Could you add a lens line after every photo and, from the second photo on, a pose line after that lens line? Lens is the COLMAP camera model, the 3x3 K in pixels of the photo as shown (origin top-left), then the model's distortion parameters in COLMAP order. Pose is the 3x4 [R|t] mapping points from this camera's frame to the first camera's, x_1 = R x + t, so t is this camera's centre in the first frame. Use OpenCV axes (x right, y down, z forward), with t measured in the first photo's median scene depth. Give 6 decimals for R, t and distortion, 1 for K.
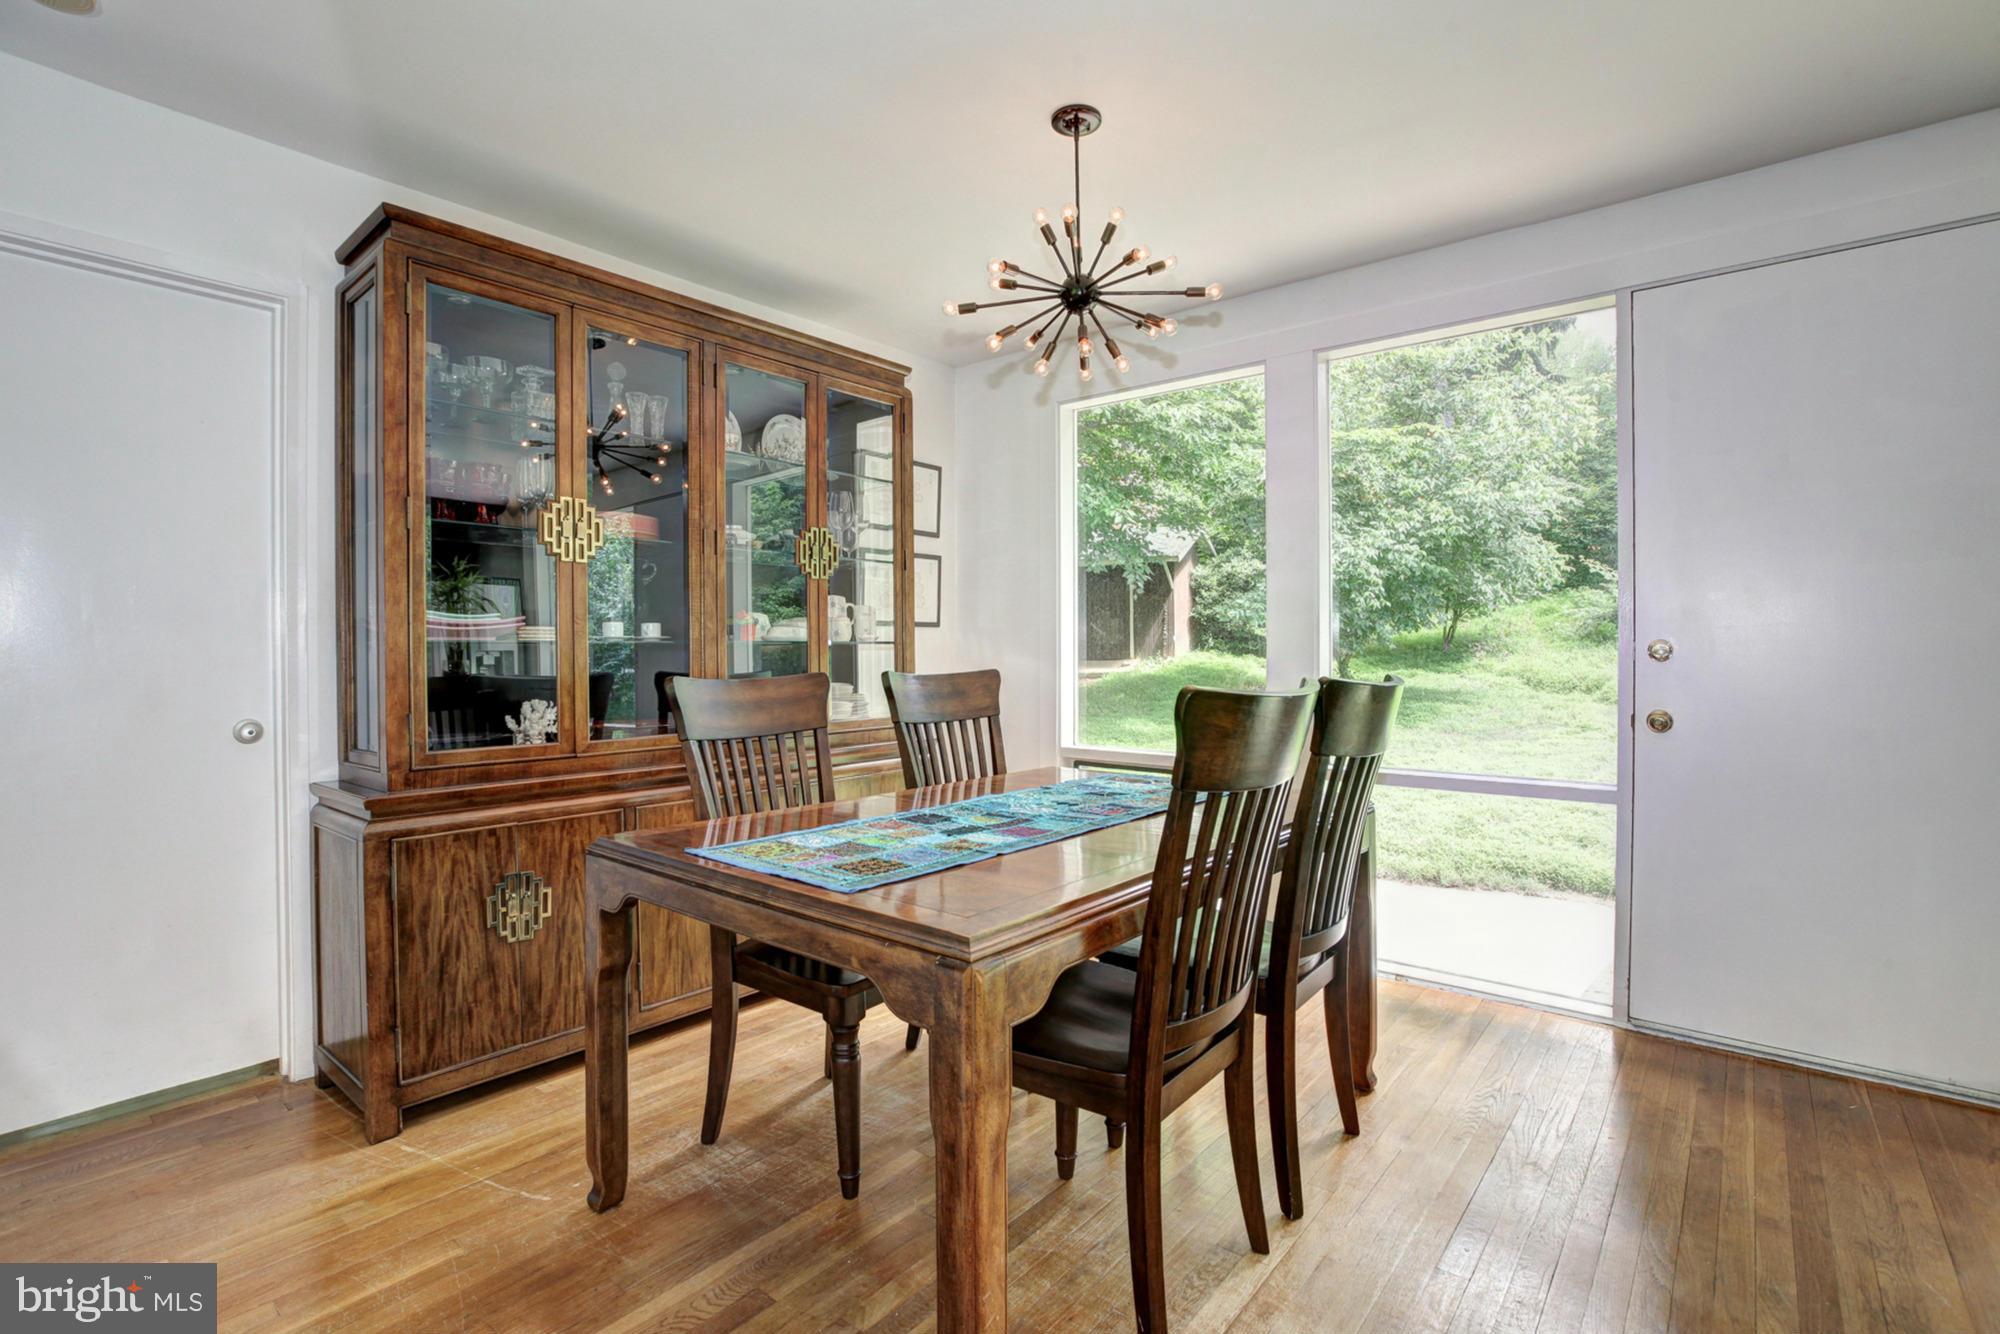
lens RADIAL K [[904.7, 0, 1015.3], [0, 904.7, 654.4], [0, 0, 1]] dist [-0.020948, 0.000167]
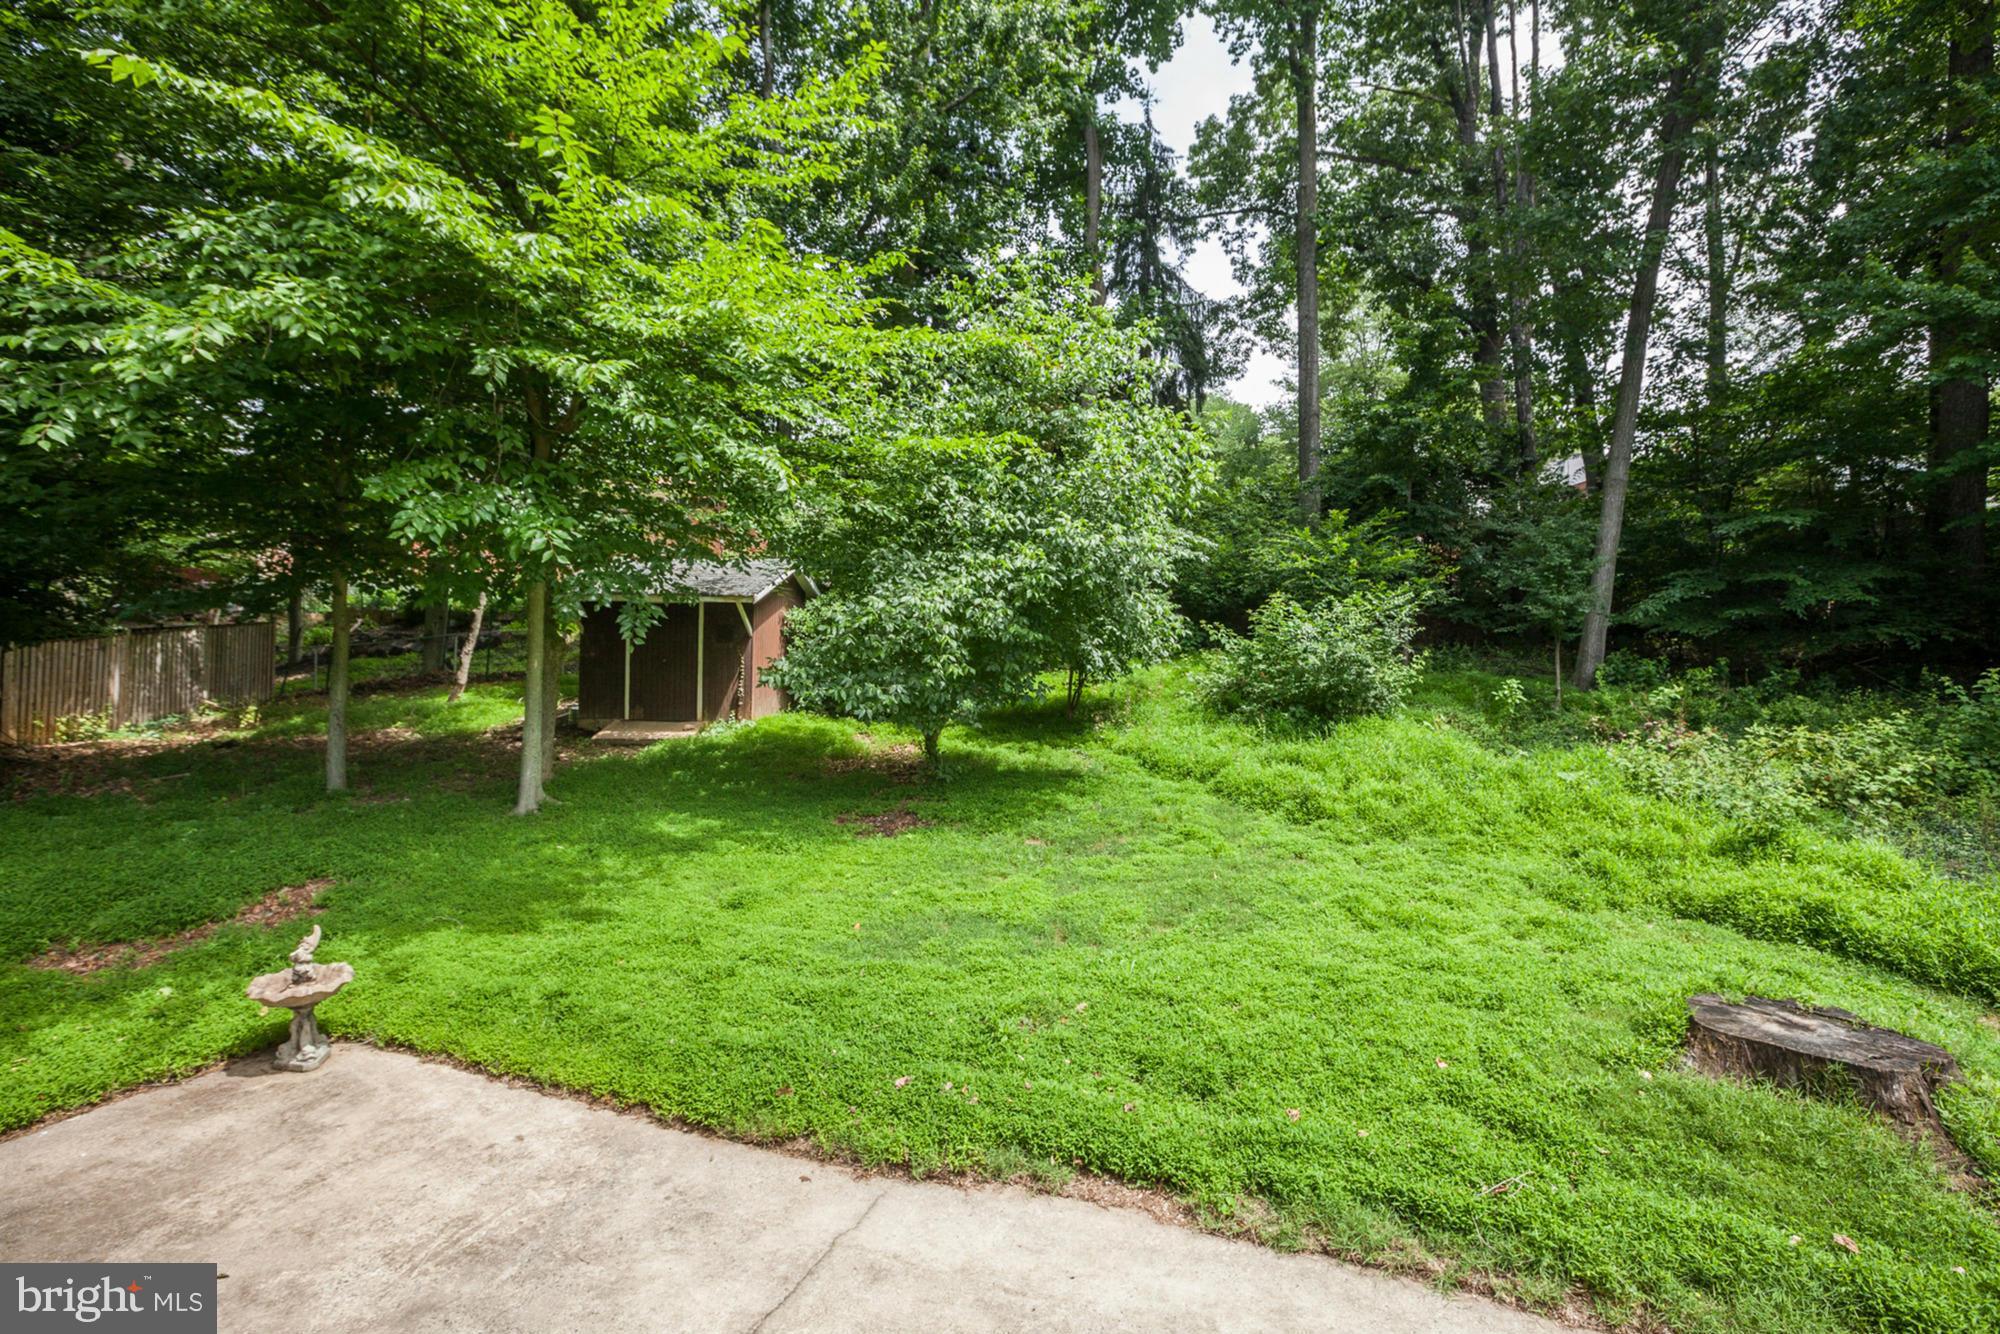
lens RADIAL K [[904.7, 0, 1015.3], [0, 904.7, 654.4], [0, 0, 1]] dist [-0.020948, 0.000167]
pose [[0.949194, 0.036947, 0.312516, 0.618752], [-0.025346, 0.998833, -0.041103, -0.121997], [-0.313670, 0.031093, 0.949023, 0.738197]]
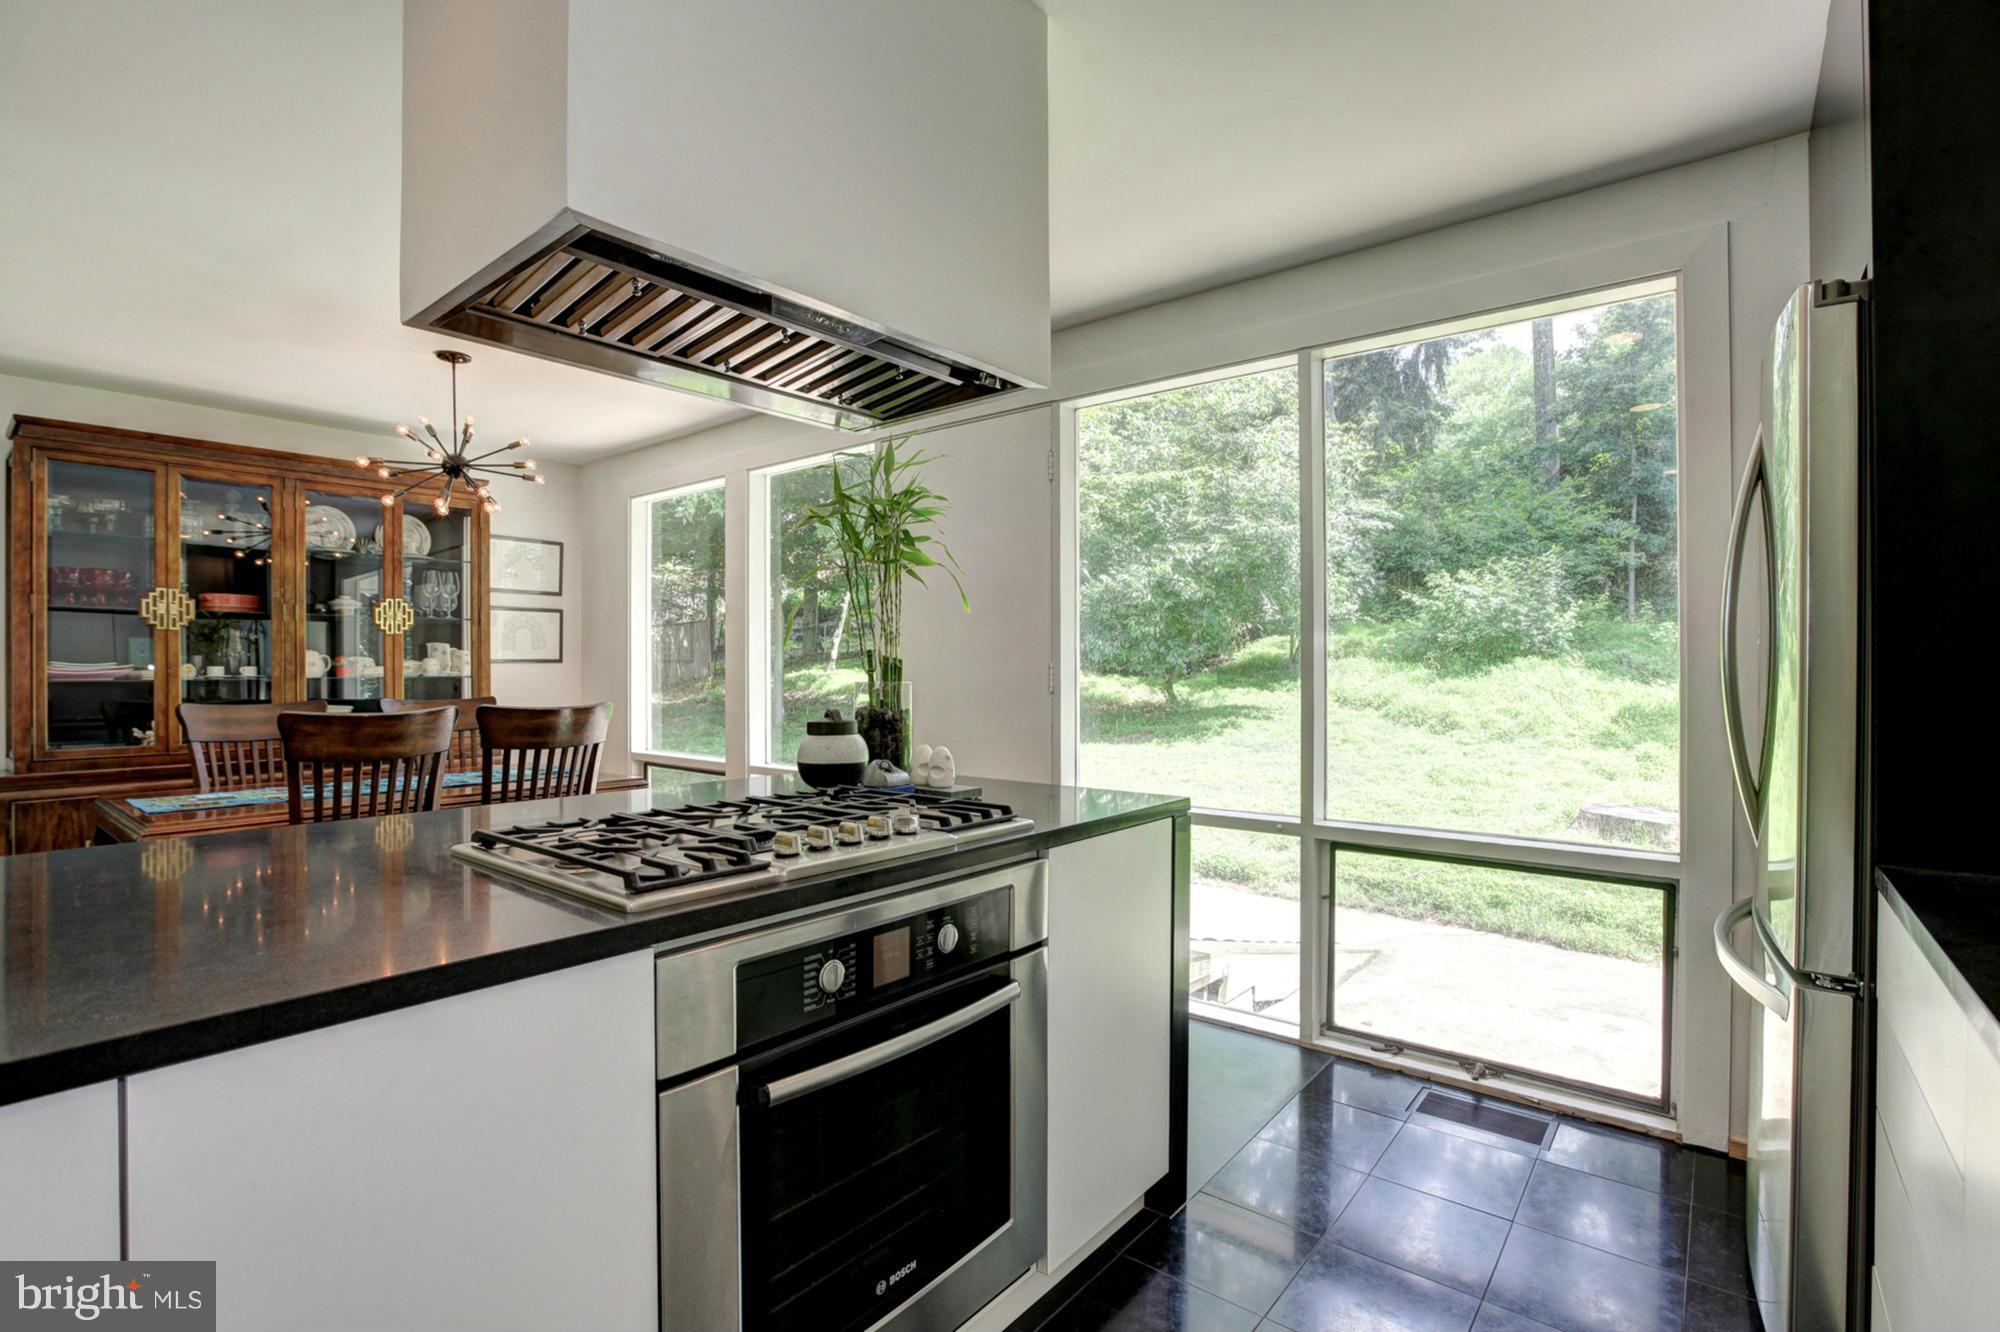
lens RADIAL K [[902.1, 0, 1000.0], [0, 902.1, 666.0], [0, 0, 1]] dist [-0.000155, 0.000061]
pose [[0.999938, 0.001184, -0.011029, 0.604578], [-0.001213, 0.999996, -0.002668, -0.022966], [0.011026, 0.002681, 0.999936, -0.341805]]
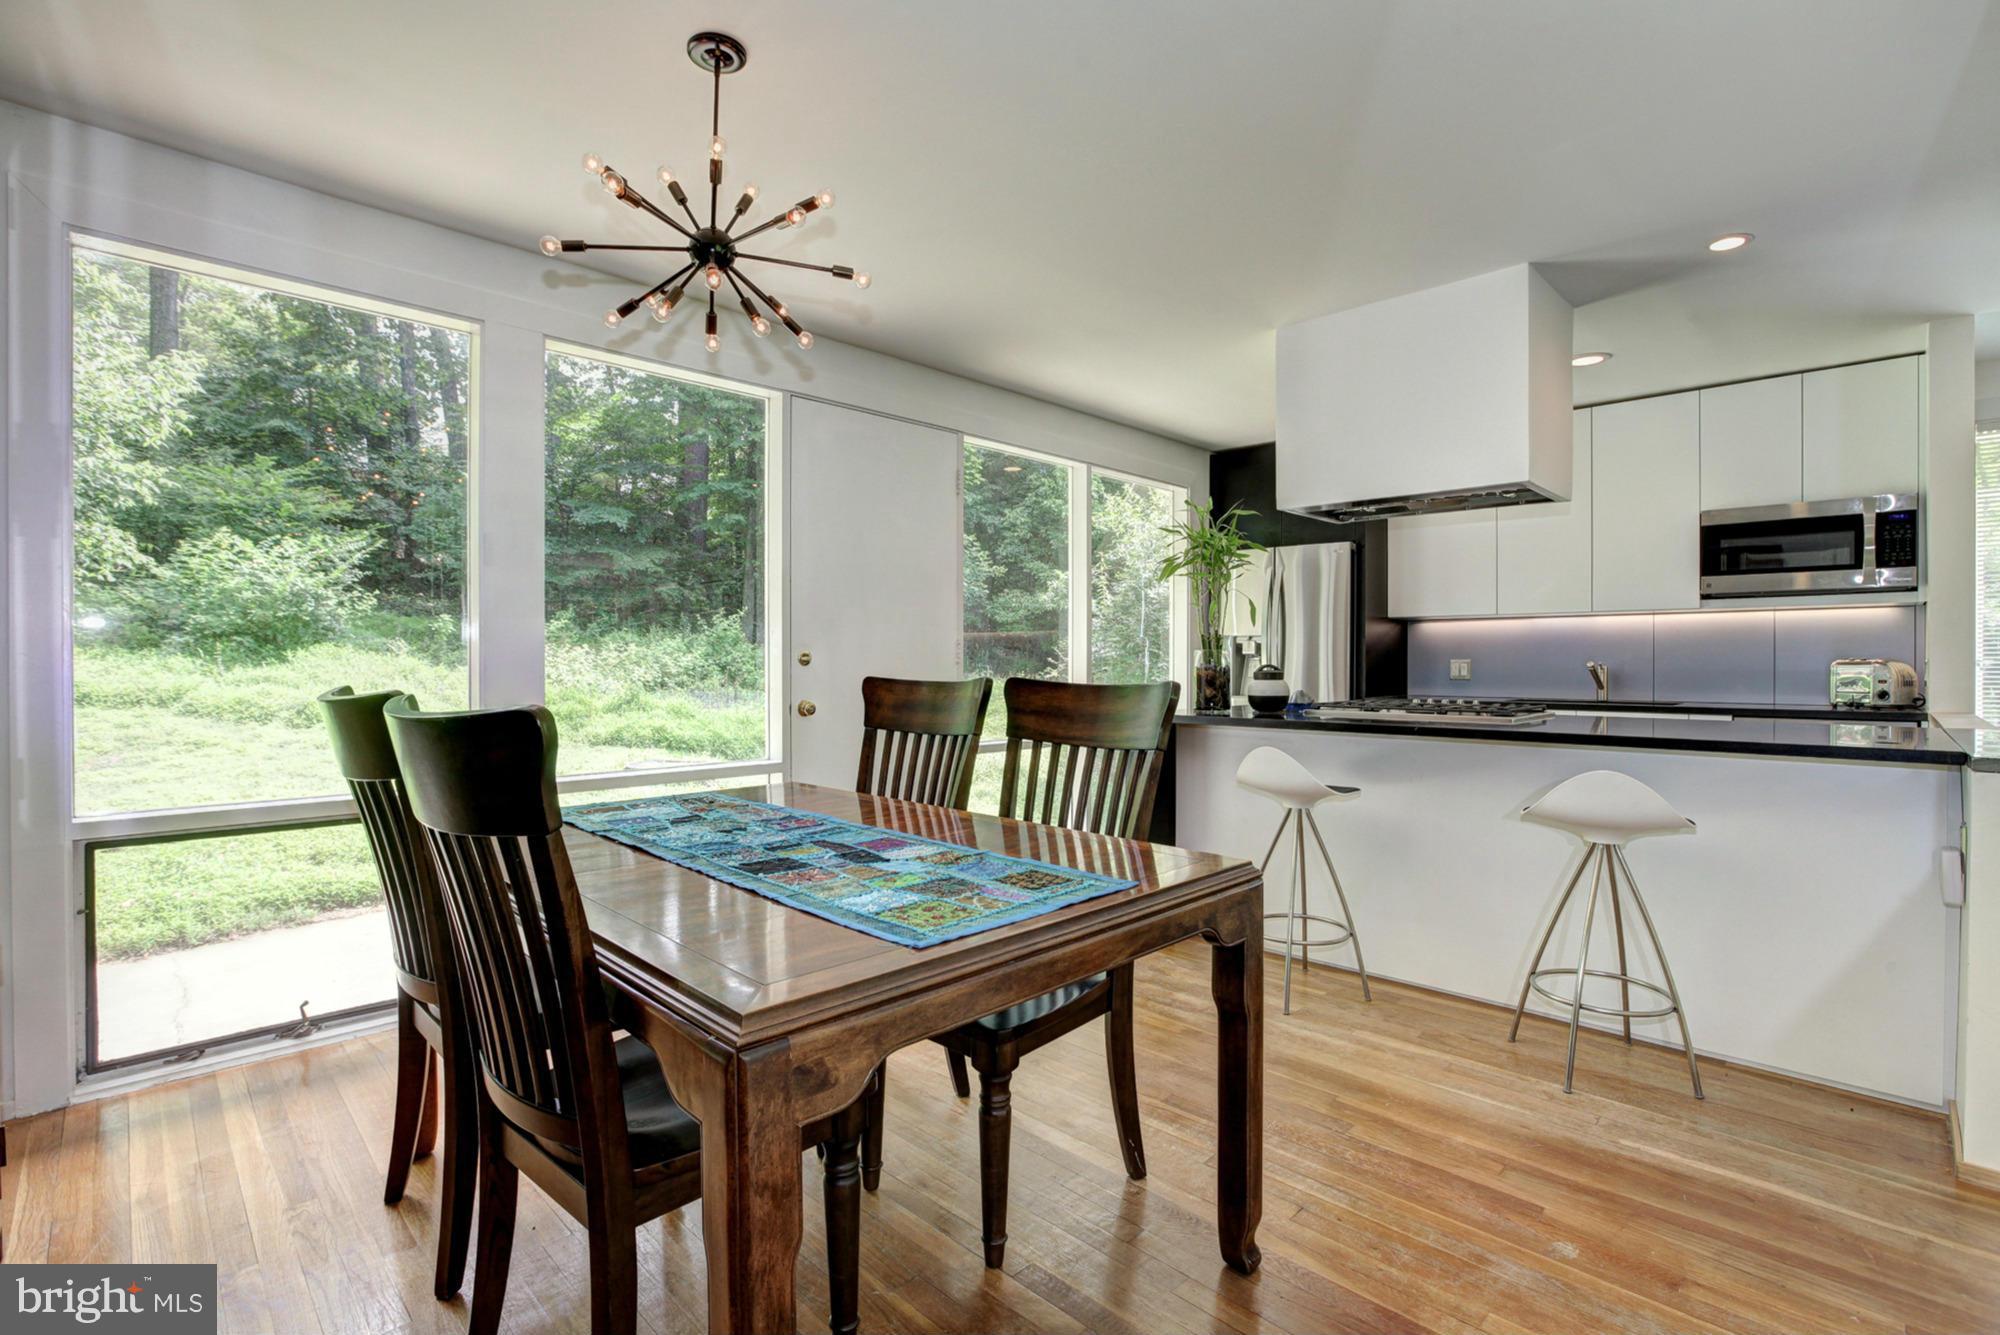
lens RADIAL K [[932.2, 0, 969.5], [0, 932.2, 666.1], [0, 0, 1]] dist [-0.000539, 0.000383]
pose [[0.126412, -0.001047, 0.991977, -0.486507], [-0.000061, 0.999999, 0.001063, 0.010167], [-0.991978, -0.000195, 0.126412, 0.371063]]
